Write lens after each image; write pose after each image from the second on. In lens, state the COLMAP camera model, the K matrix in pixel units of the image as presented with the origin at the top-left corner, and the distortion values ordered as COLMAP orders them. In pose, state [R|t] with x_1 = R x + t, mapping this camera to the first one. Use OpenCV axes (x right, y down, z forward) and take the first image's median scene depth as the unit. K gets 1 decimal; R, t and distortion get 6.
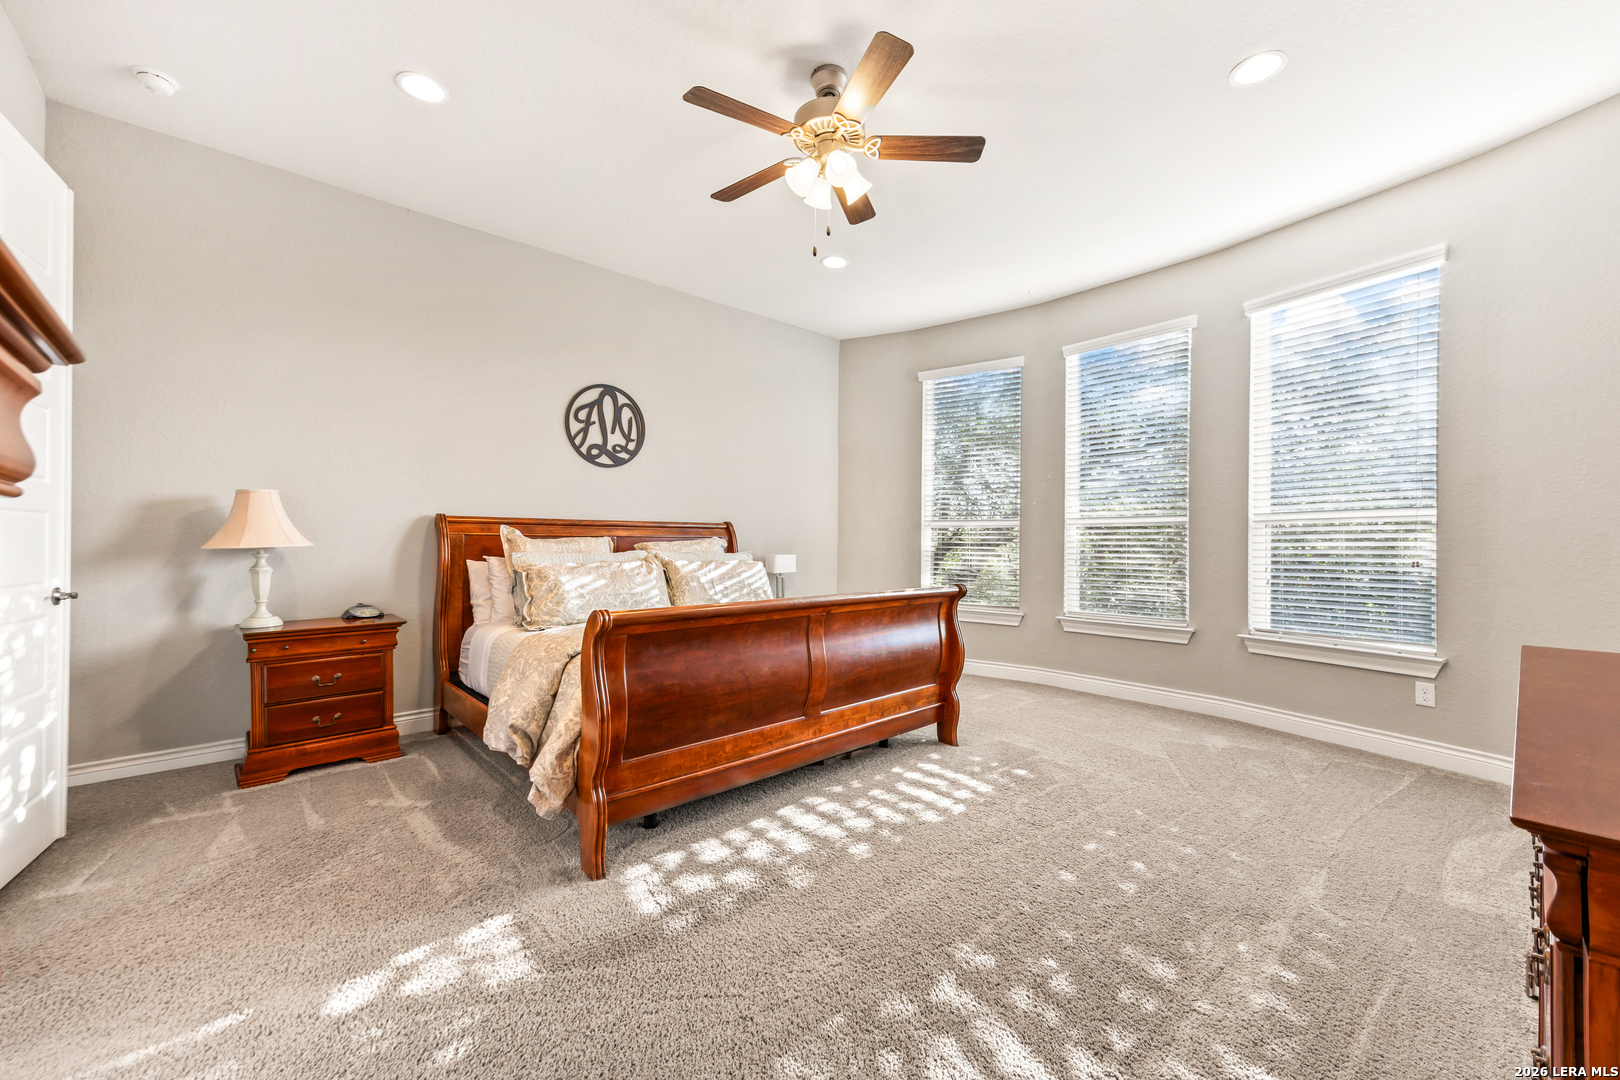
lens RADIAL K [[673.2, 0, 810.0], [0, 673.2, 540.0], [0, 0, 1]] dist [0.001362, 0.000150]
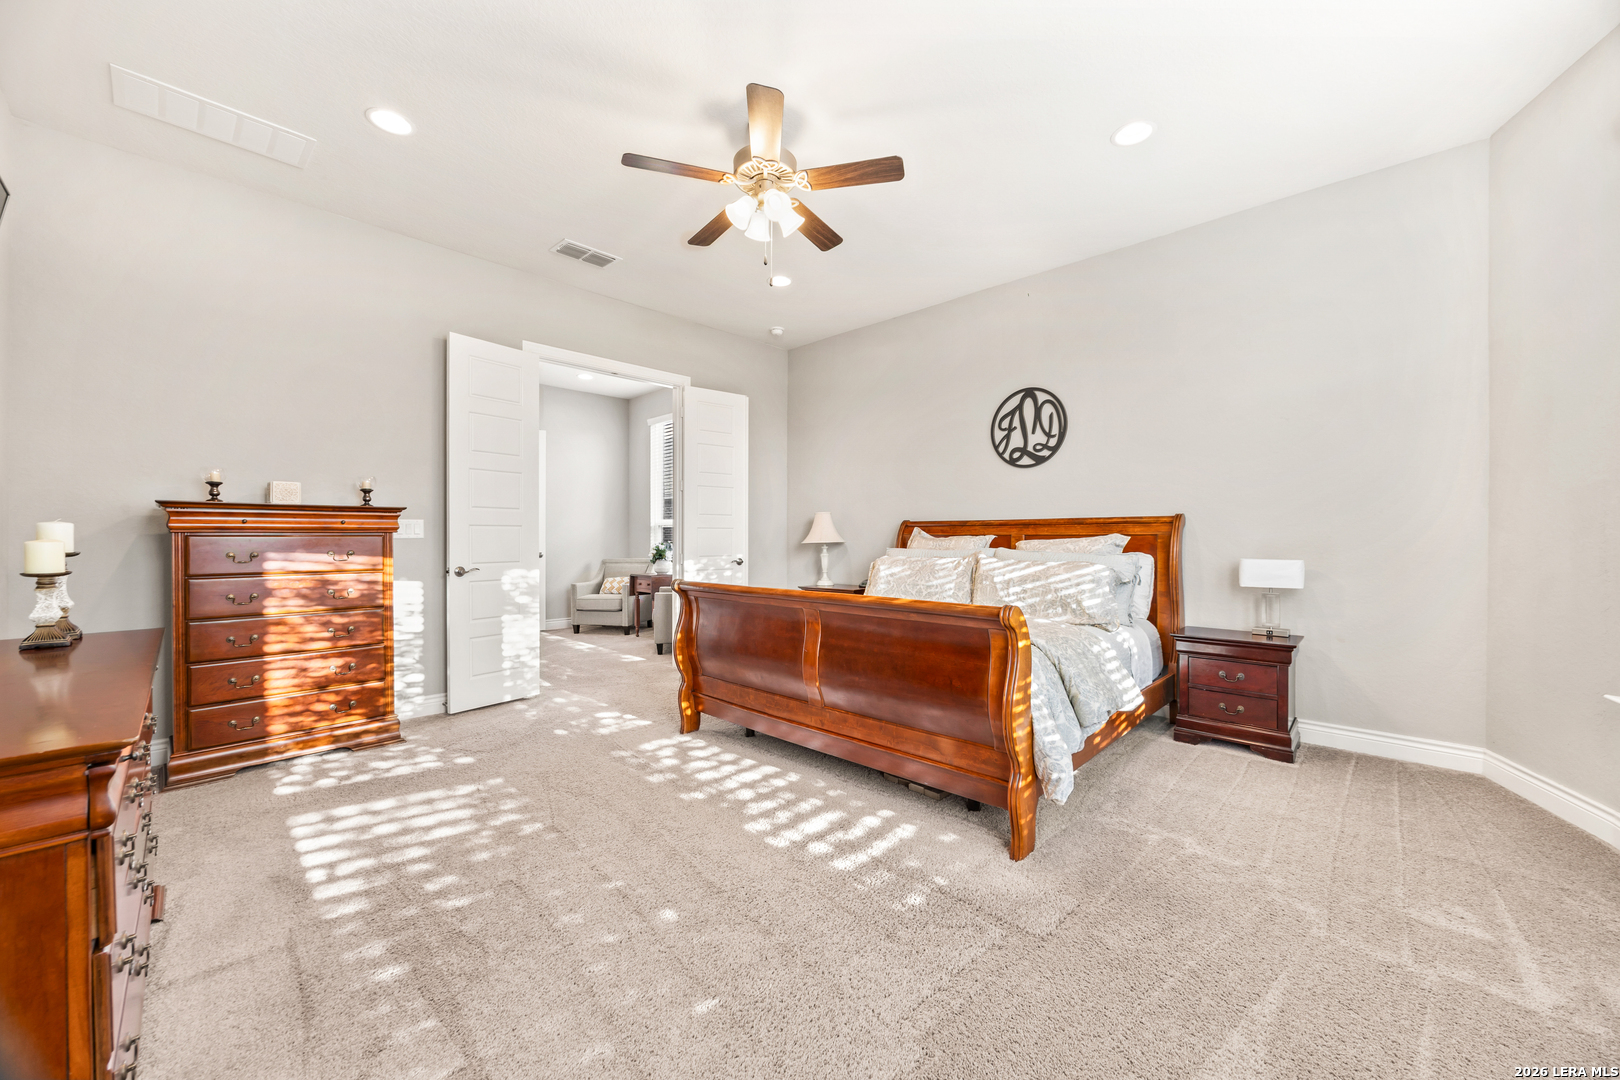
lens RADIAL K [[629.6, 0, 810.0], [0, 629.6, 540.0], [0, 0, 1]] dist [-0.028699, -0.000005]
pose [[0.022435, -0.003180, -0.999743, 0.705764], [0.000775, 0.999995, -0.003163, 0.006049], [0.999748, -0.000704, 0.022437, 0.698628]]
